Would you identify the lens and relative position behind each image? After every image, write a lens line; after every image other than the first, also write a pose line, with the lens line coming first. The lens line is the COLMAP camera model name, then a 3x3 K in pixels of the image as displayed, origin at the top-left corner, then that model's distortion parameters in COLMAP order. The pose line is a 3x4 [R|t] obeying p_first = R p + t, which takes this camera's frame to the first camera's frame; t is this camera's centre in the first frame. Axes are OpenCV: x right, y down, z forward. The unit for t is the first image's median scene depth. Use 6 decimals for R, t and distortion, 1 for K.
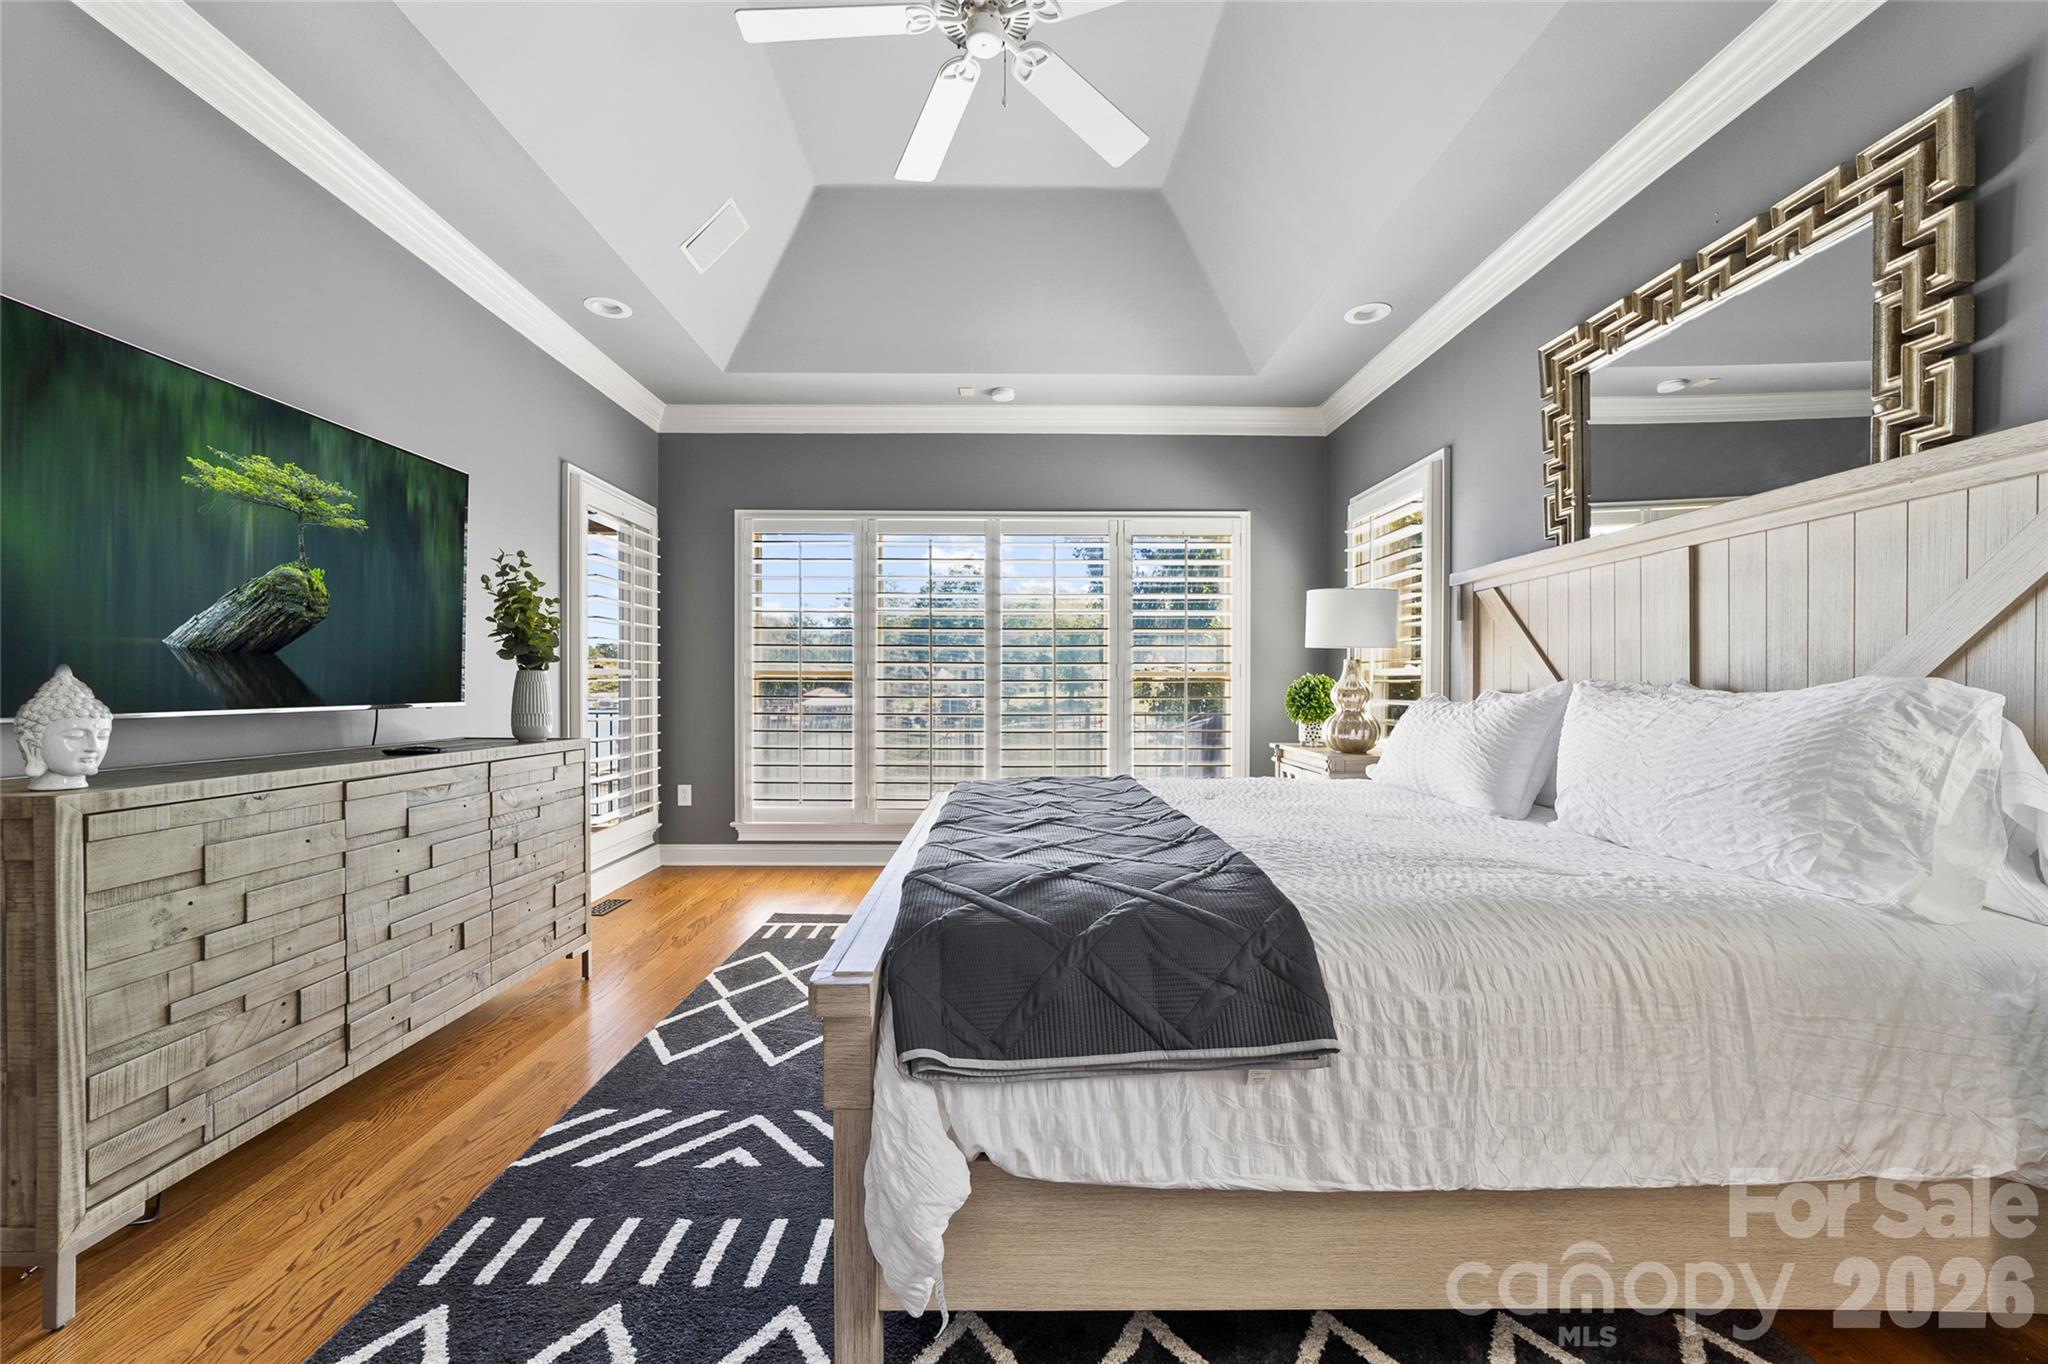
lens RADIAL K [[804.4, 0, 1014.0], [0, 804.4, 701.8], [0, 0, 1]] dist [-0.008864, 0.005535]
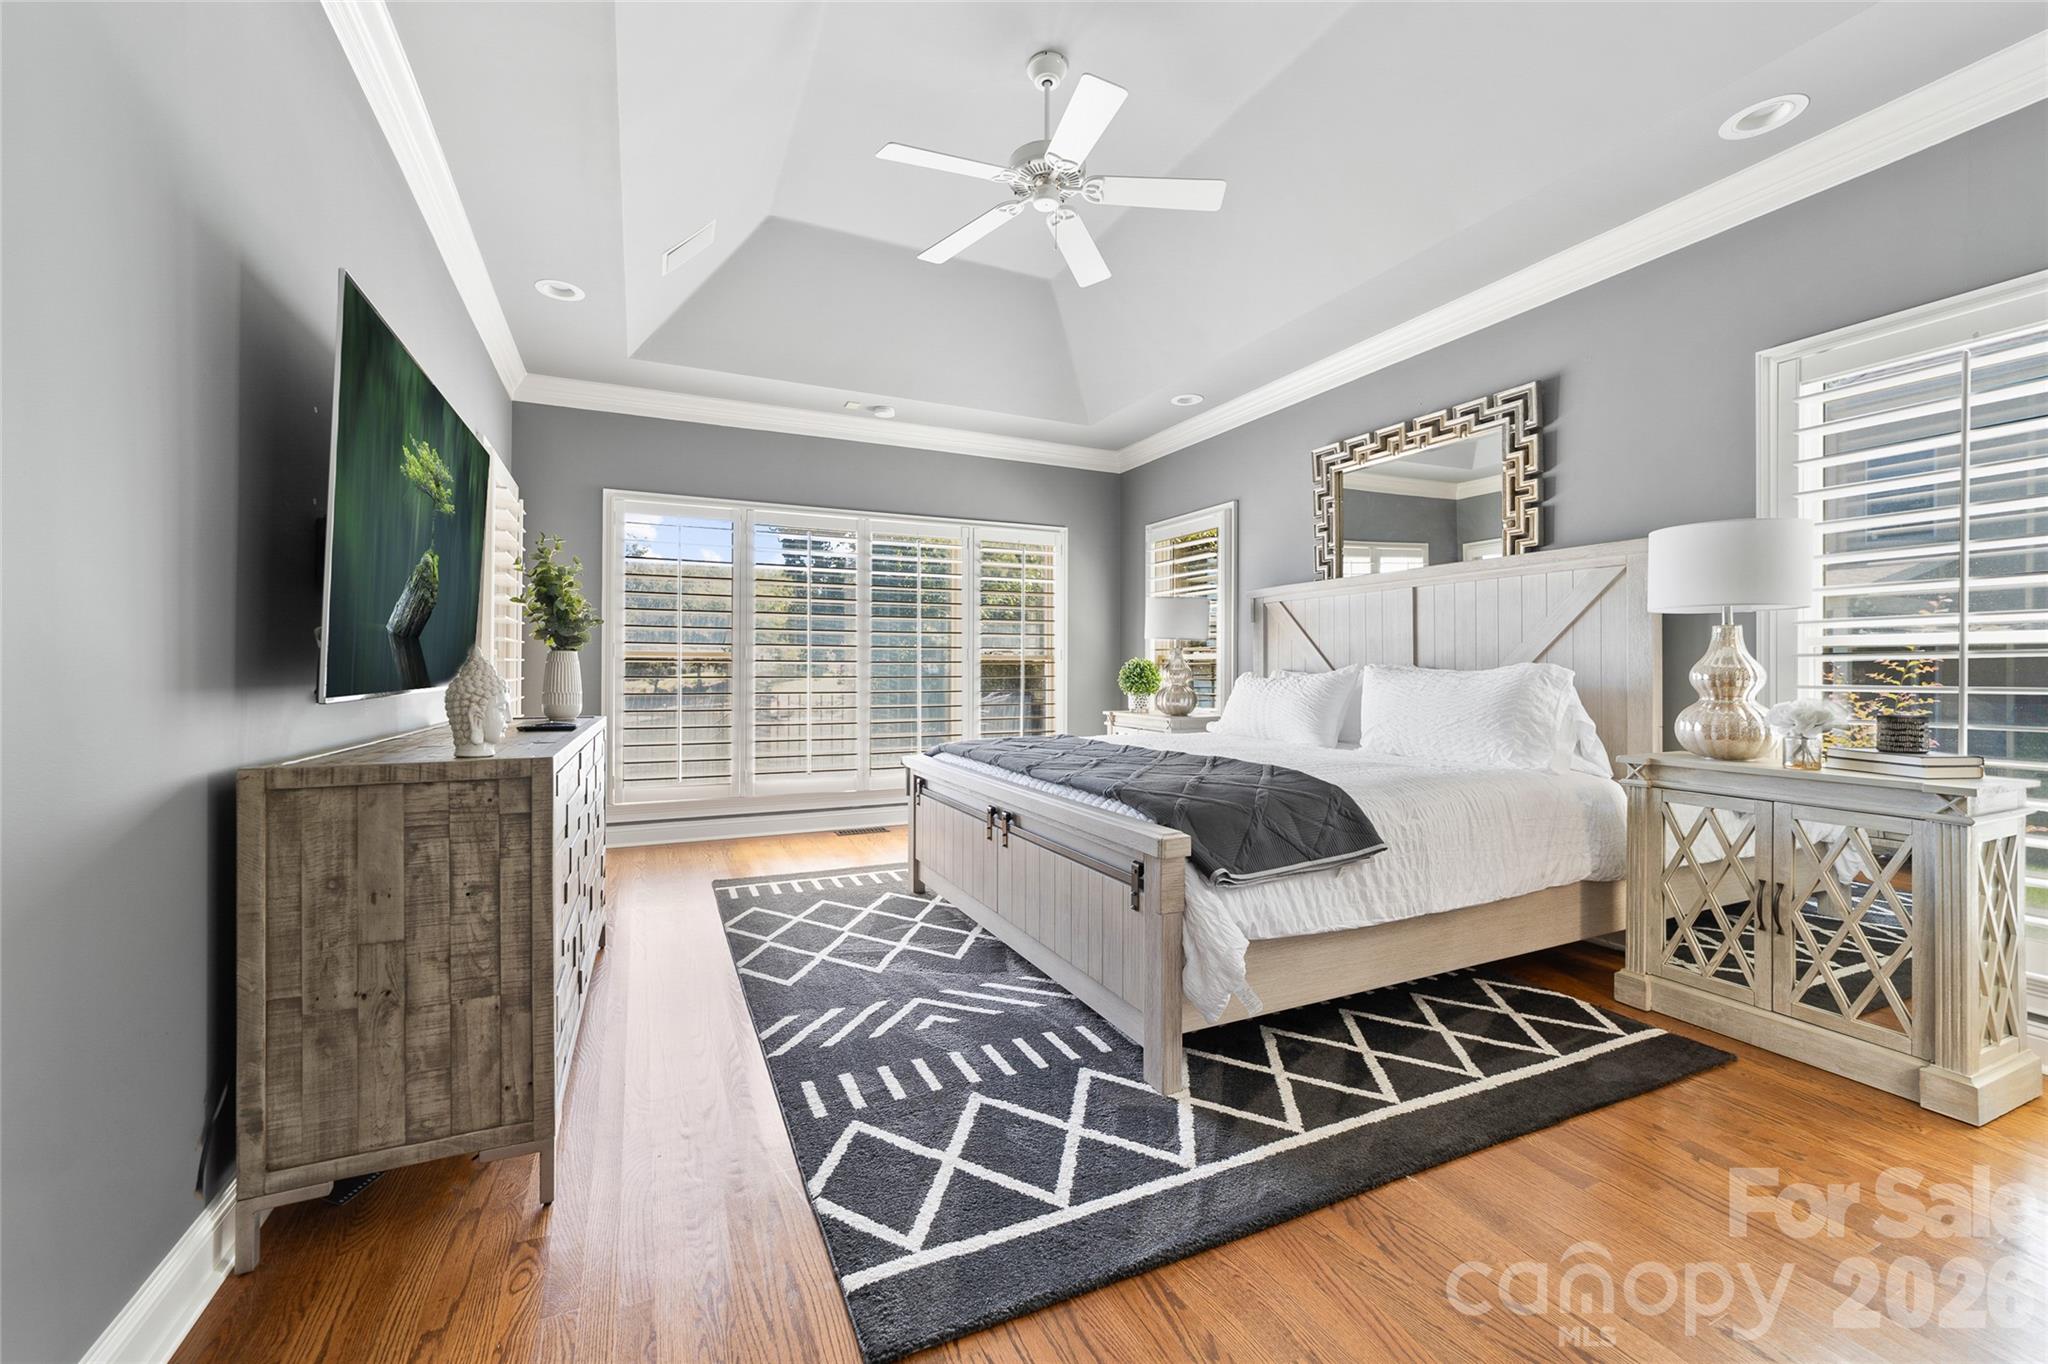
lens RADIAL K [[804.4, 0, 1011.1], [0, 804.4, 674.6], [0, 0, 1]] dist [-0.008864, 0.005535]
pose [[0.912780, -0.002608, 0.408443, -0.784544], [0.006723, 0.999940, -0.008639, 0.006687], [-0.408396, 0.010632, 0.912743, -0.277886]]
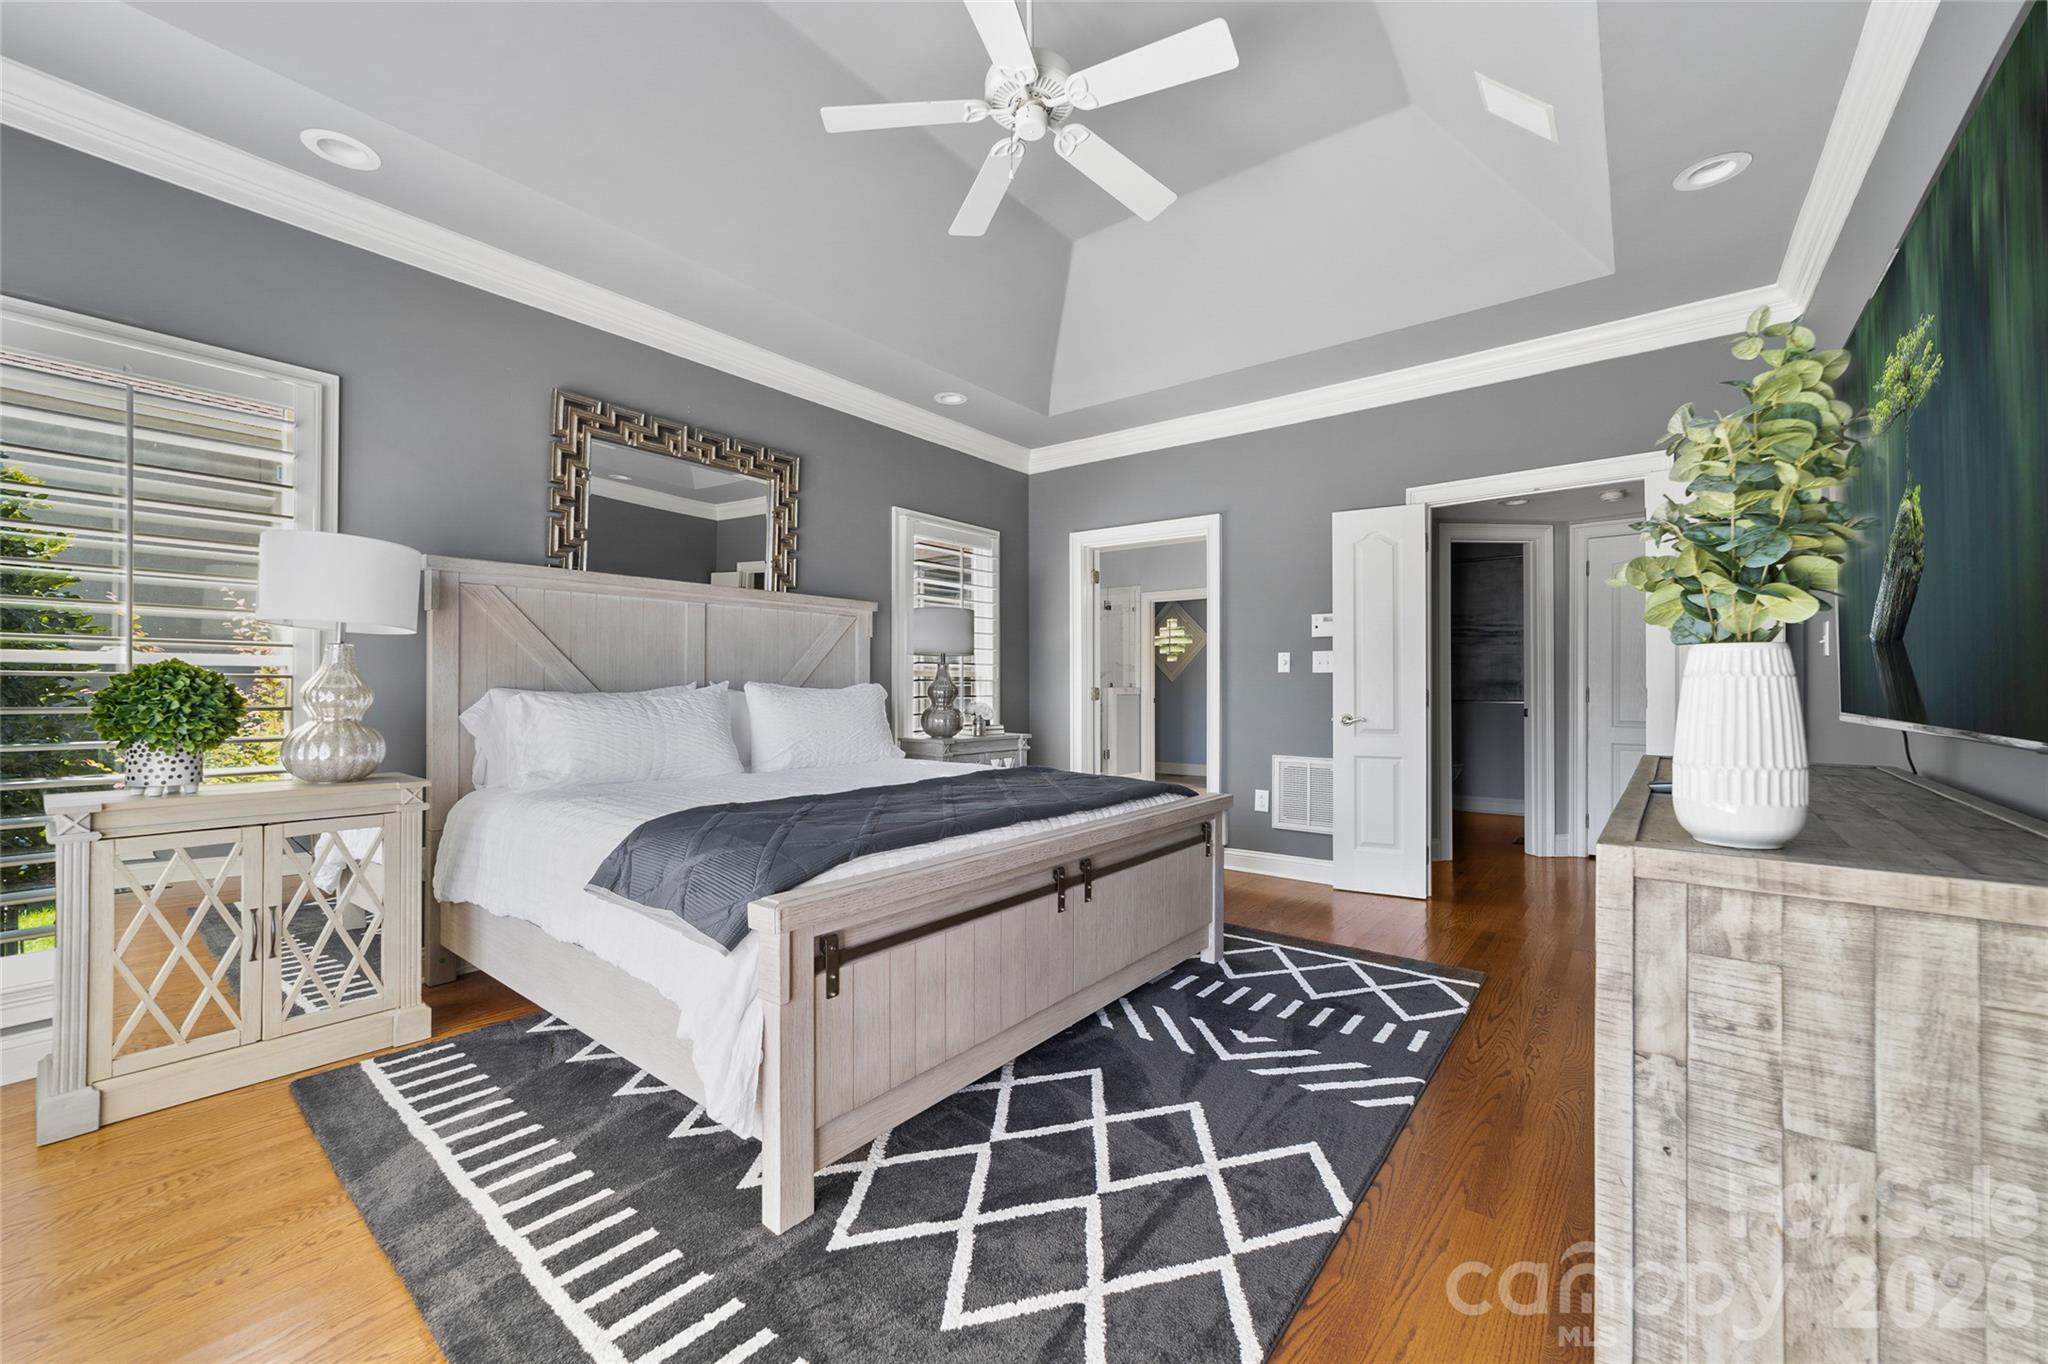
lens RADIAL K [[804.4, 0, 1027.1], [0, 804.4, 681.5], [0, 0, 1]] dist [-0.008864, 0.005535]
pose [[-0.786344, 0.015446, 0.617596, -0.908928], [0.011396, 0.999880, -0.010498, -0.021504], [-0.617684, -0.001217, -0.786425, 2.316498]]
